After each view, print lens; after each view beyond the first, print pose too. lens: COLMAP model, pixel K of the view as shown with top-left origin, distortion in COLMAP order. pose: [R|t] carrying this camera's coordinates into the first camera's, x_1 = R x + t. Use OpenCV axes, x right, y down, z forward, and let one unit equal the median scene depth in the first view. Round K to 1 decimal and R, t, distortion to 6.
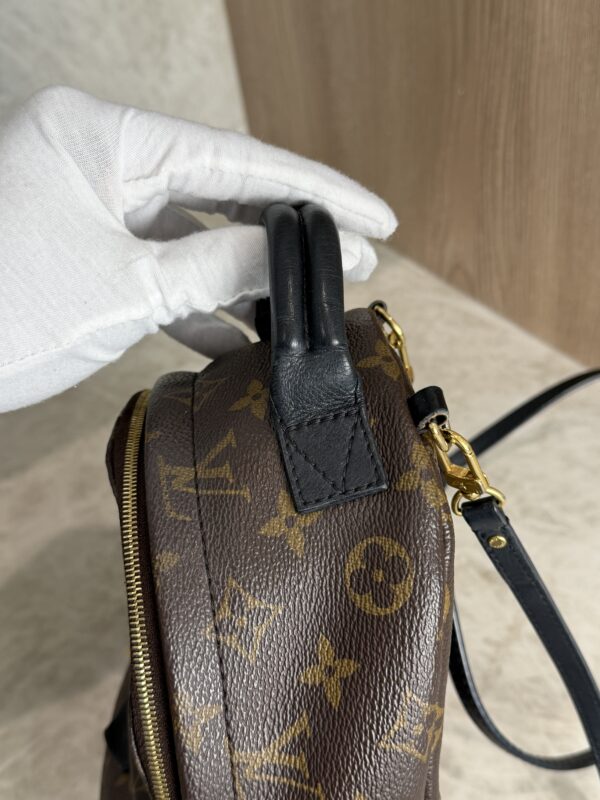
lens RADIAL K [[940.2, 0, 319.2], [0, 940.2, 413.6], [0, 0, 1]] dist [-0.042402, 0.000000]
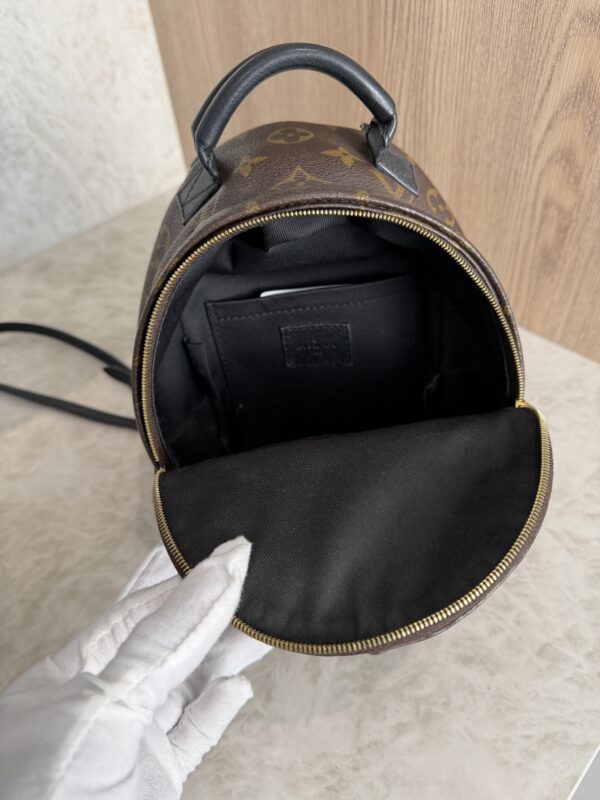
lens RADIAL K [[605.8, 0, 311.2], [0, 605.8, 416.2], [0, 0, 1]] dist [-0.025388, -0.020376]
pose [[0.984493, -0.087053, 0.152301, -0.084566], [0.083778, 0.996096, 0.027803, 0.066615], [-0.154126, -0.014612, 0.987943, 0.212170]]
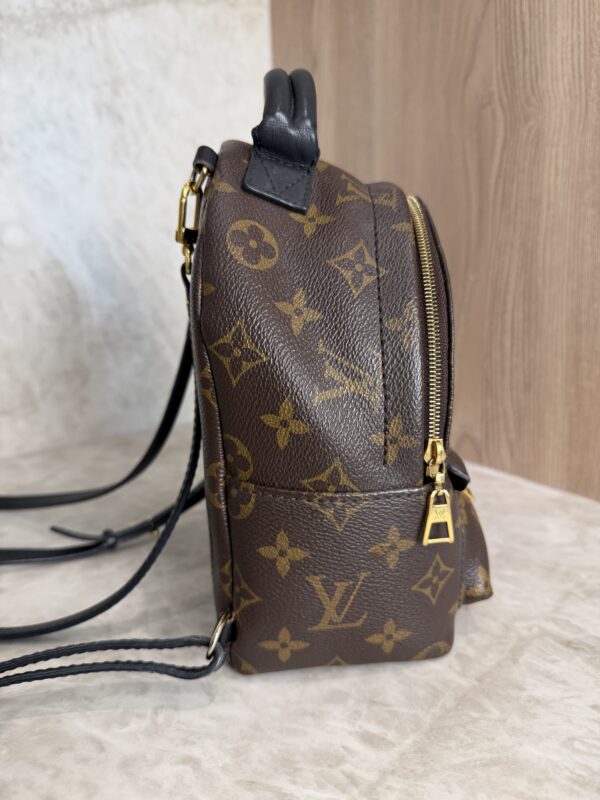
lens RADIAL K [[605.8, 0, 305.4], [0, 605.8, 404.5], [0, 0, 1]] dist [-0.025388, -0.020376]
pose [[0.995777, 0.091782, 0.002043, -0.065933], [-0.075631, 0.832758, -0.548448, 0.280852], [-0.052039, 0.545977, 0.836182, 0.422168]]
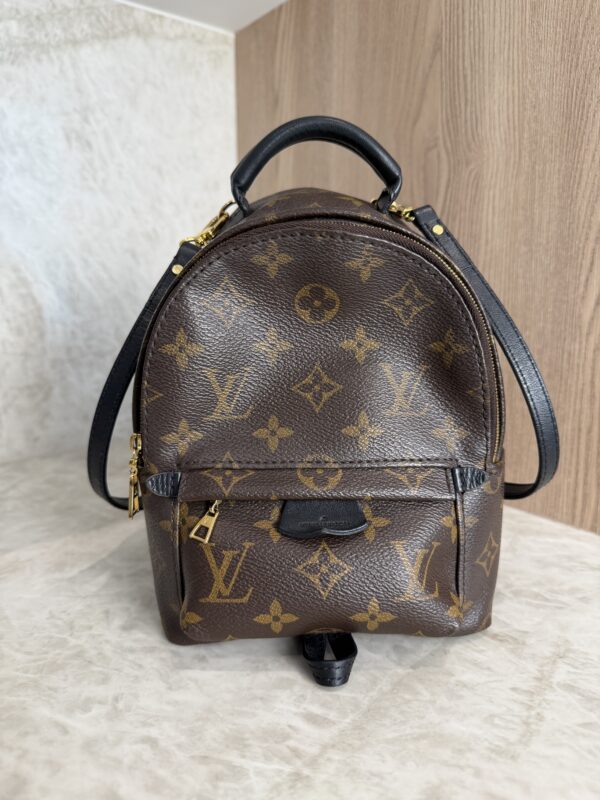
lens RADIAL K [[605.8, 0, 304.9], [0, 605.8, 404.2], [0, 0, 1]] dist [-0.025388, -0.020376]
pose [[0.992140, 0.107123, 0.064679, -0.061345], [-0.049695, 0.811669, -0.582001, 0.314000], [-0.114844, 0.574212, 0.810612, 0.384442]]
